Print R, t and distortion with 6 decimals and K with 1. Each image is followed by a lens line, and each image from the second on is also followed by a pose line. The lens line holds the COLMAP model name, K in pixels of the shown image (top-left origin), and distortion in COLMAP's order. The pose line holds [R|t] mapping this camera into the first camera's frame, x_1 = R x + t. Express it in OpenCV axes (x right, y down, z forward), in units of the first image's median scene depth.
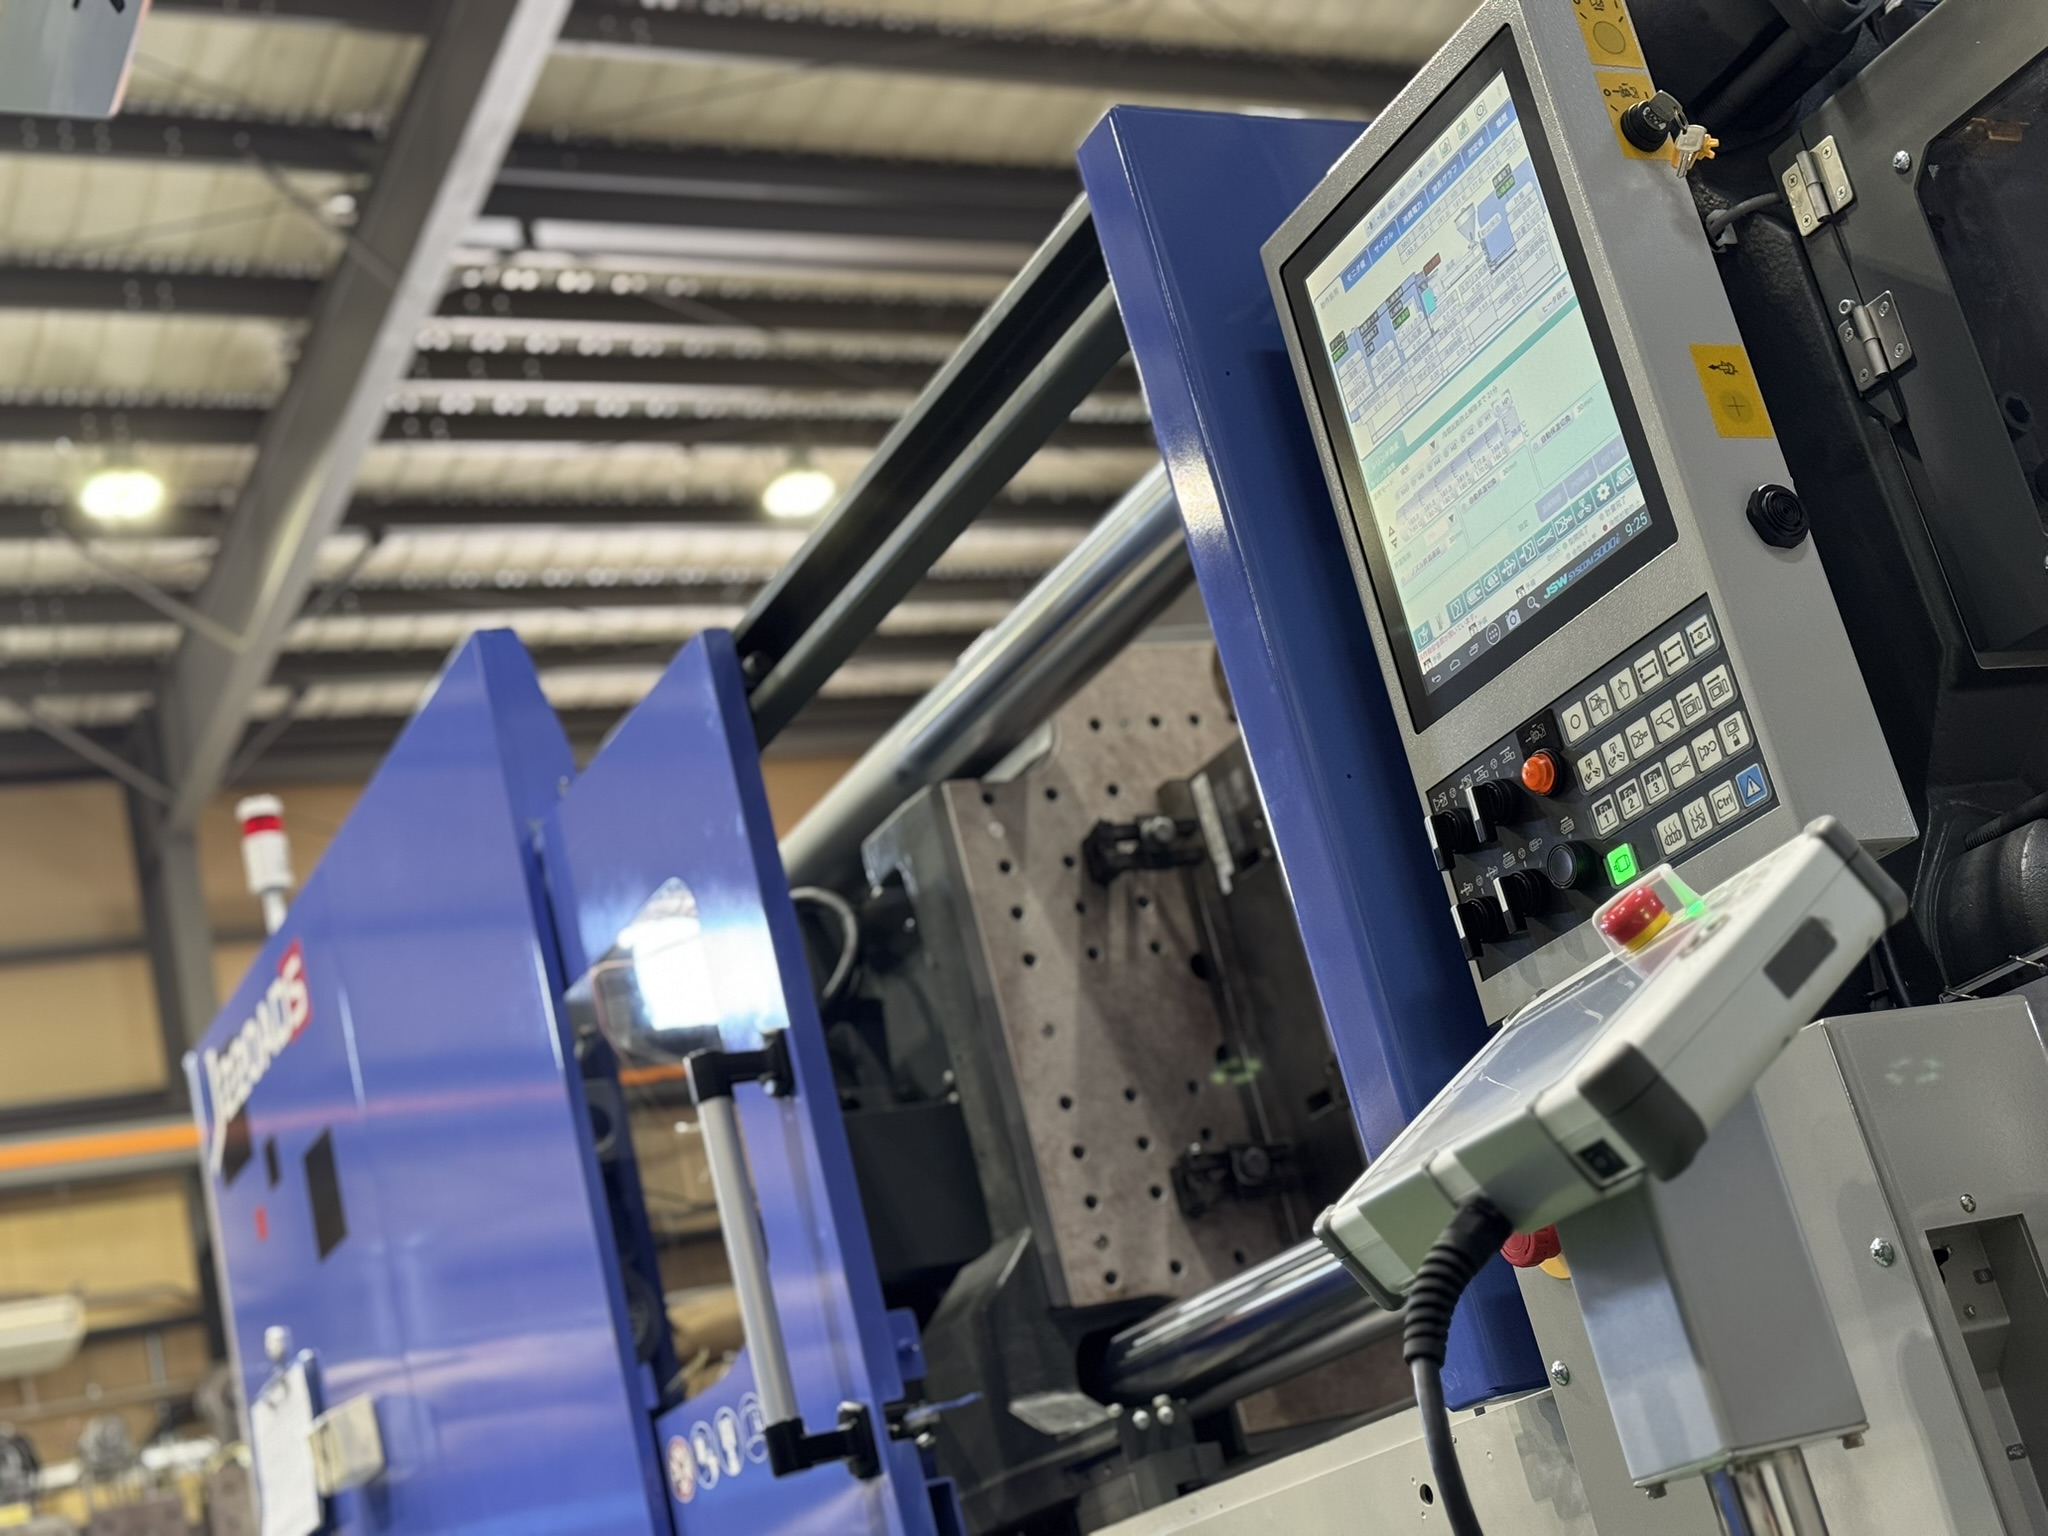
lens RADIAL K [[2910.4, 0, 1024.0], [0, 2910.4, 768.0], [0, 0, 1]] dist [0.075539, -0.054113]
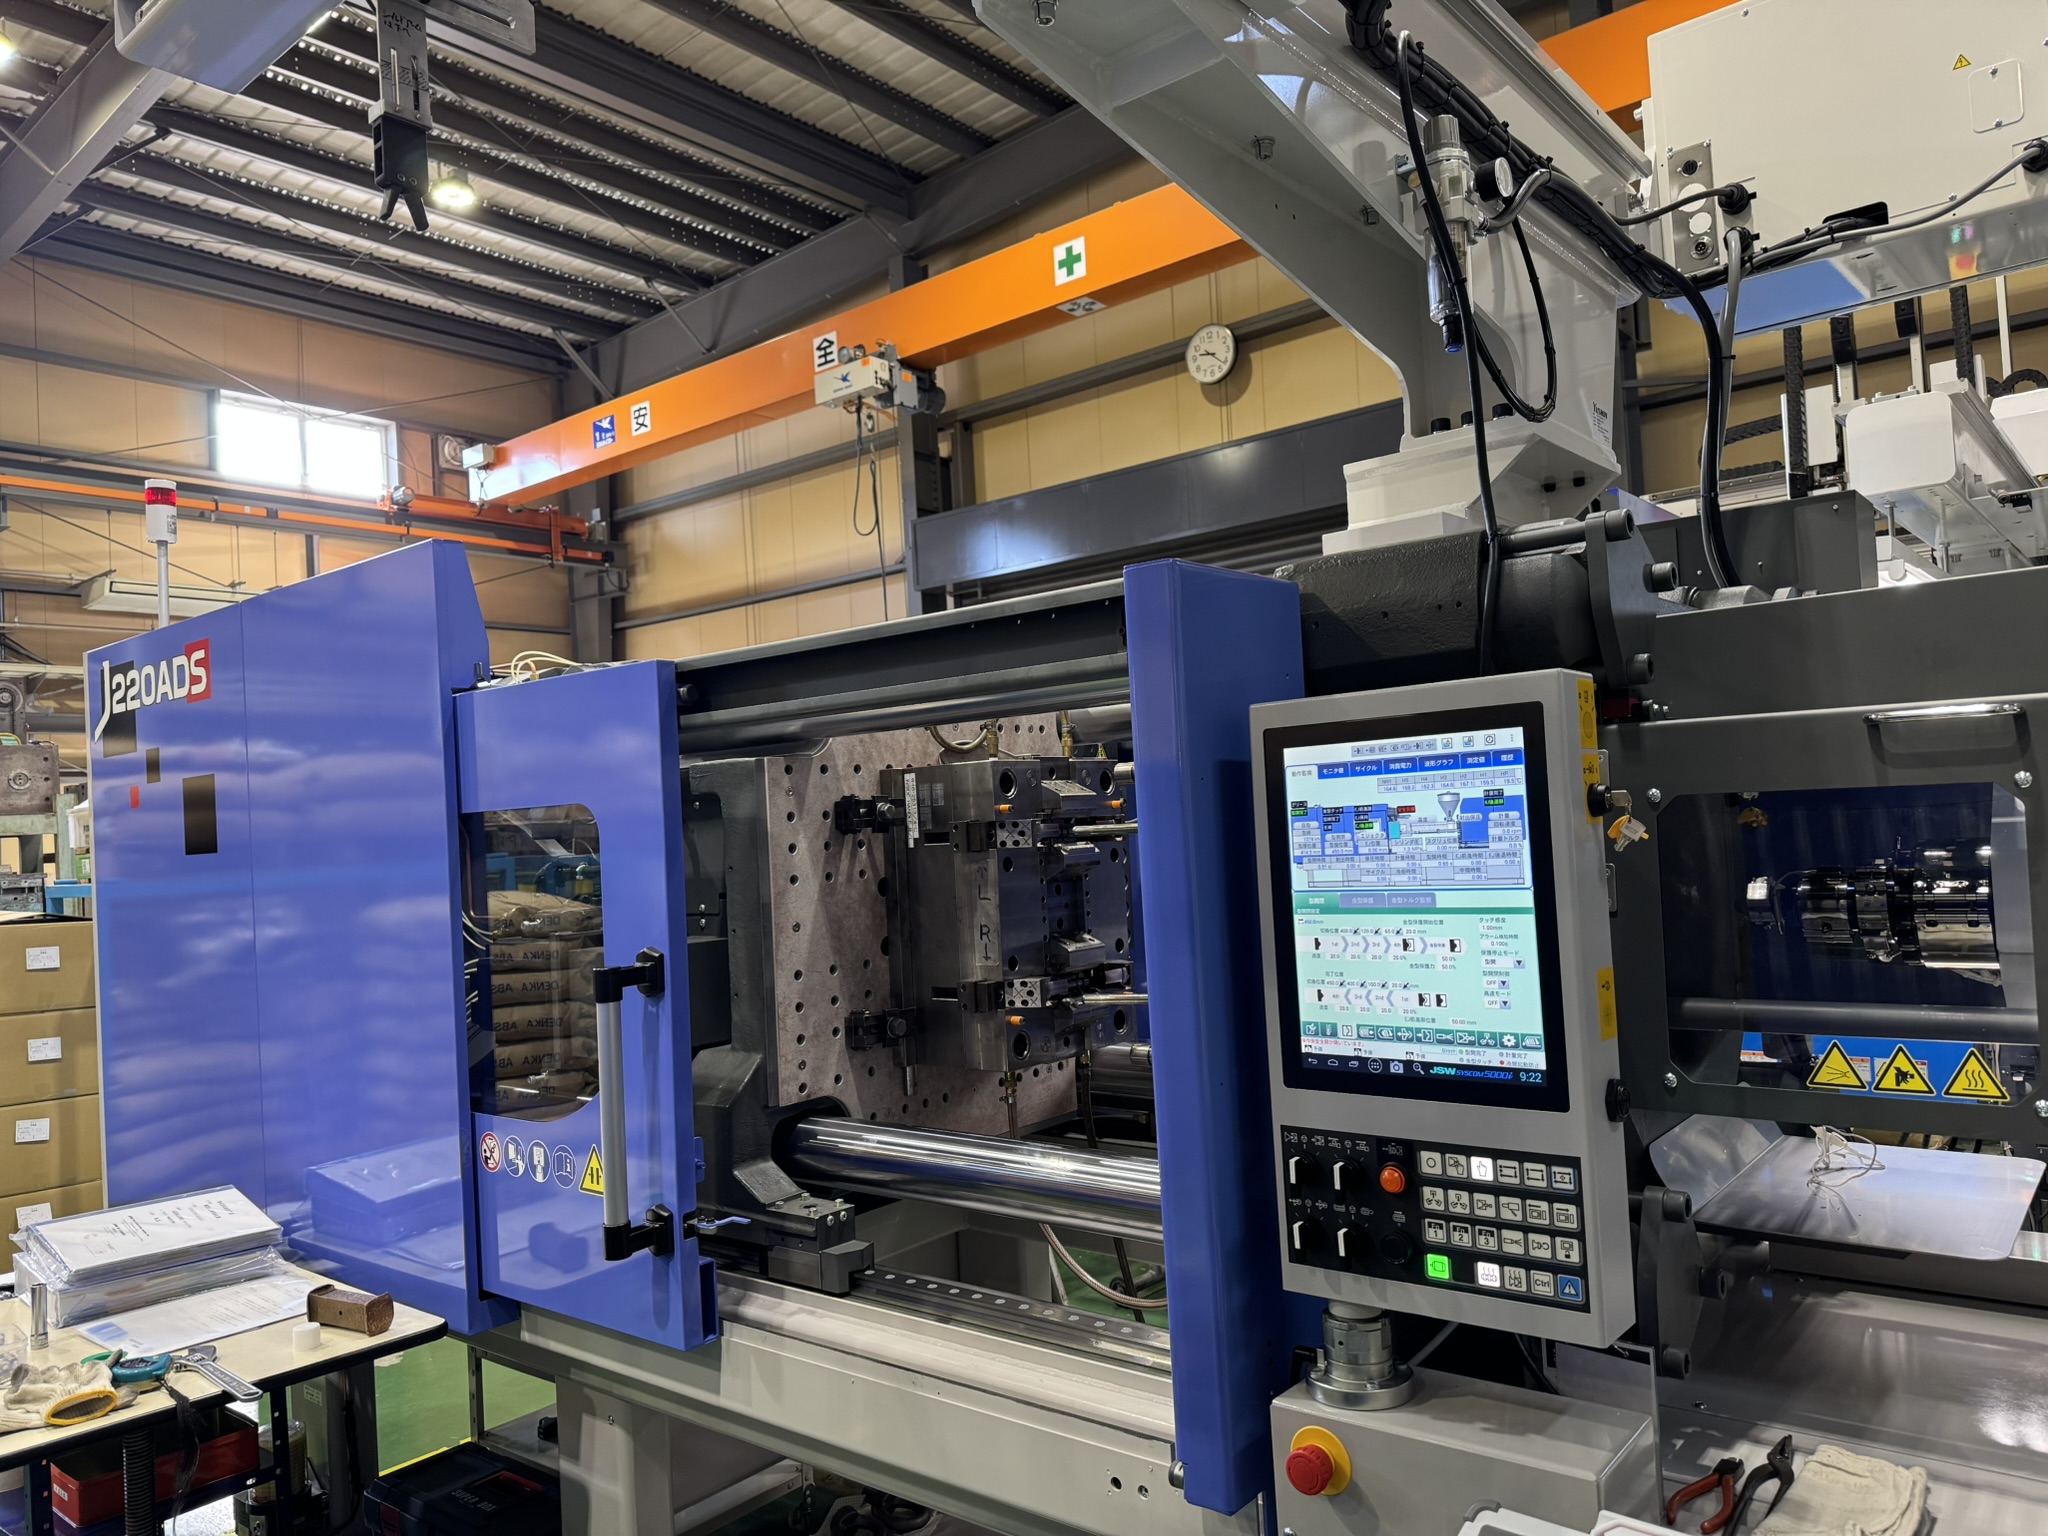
lens RADIAL K [[1441.7, 0, 1051.0], [0, 1441.7, 765.3], [0, 0, 1]] dist [0.049708, -0.004637]
pose [[0.897781, 0.208464, 0.387984, -0.293881], [-0.290491, 0.942398, 0.165836, -0.252840], [-0.331064, -0.261590, 0.906624, 0.397639]]
